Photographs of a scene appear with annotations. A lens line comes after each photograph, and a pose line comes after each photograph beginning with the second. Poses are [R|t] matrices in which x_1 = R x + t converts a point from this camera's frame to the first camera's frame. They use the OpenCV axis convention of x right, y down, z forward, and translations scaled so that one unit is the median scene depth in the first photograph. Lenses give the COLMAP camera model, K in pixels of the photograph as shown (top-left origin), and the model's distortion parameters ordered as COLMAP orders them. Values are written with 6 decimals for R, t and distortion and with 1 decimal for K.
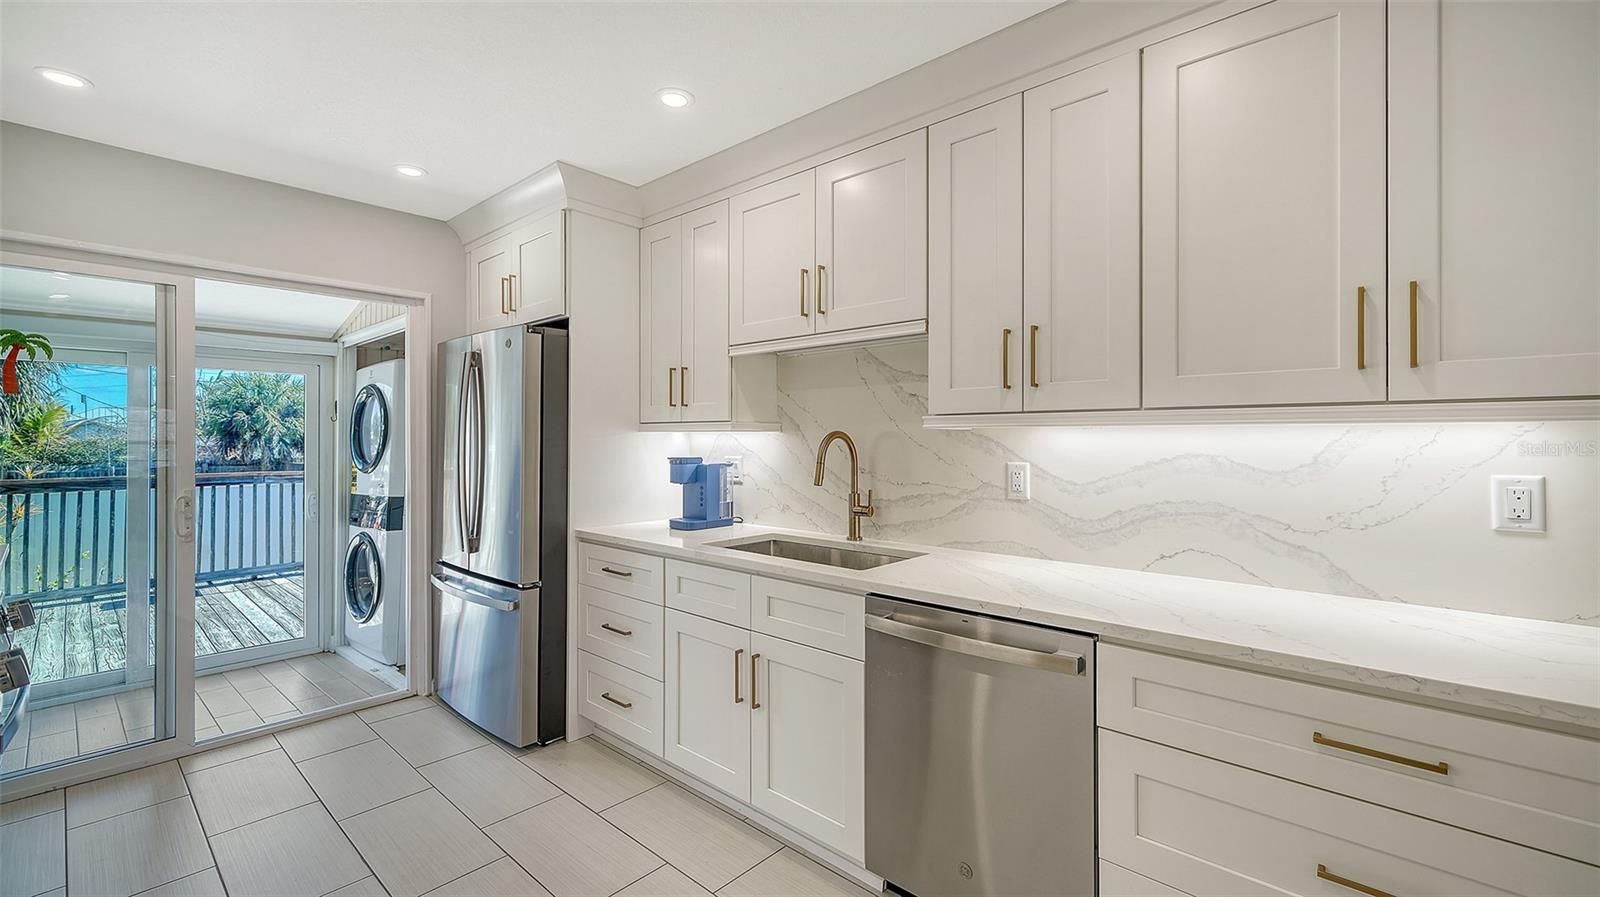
lens RADIAL K [[656.7, 0, 789.9], [0, 656.7, 436.1], [0, 0, 1]] dist [-0.000452, -0.000913]
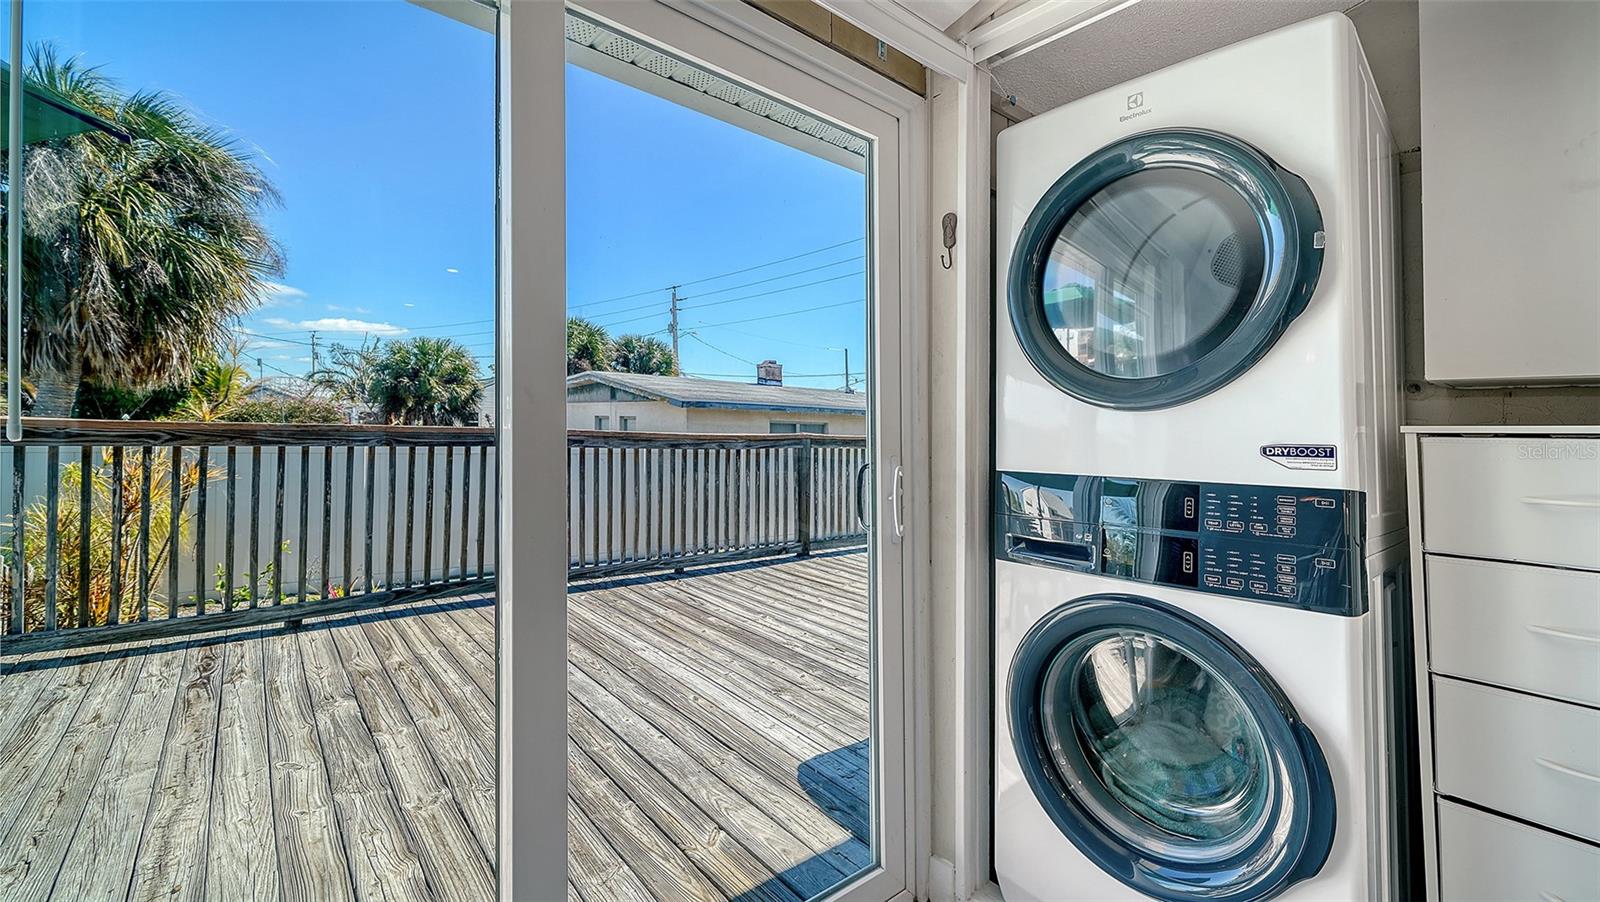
lens RADIAL K [[657.1, 0, 802.6], [0, 657.1, 451.2], [0, 0, 1]] dist [0.002597, 0.000546]
pose [[0.990976, 0.039562, -0.128066, -0.536739], [-0.034393, 0.998512, 0.042324, 0.047326], [0.129550, -0.037538, 0.990862, 0.467621]]
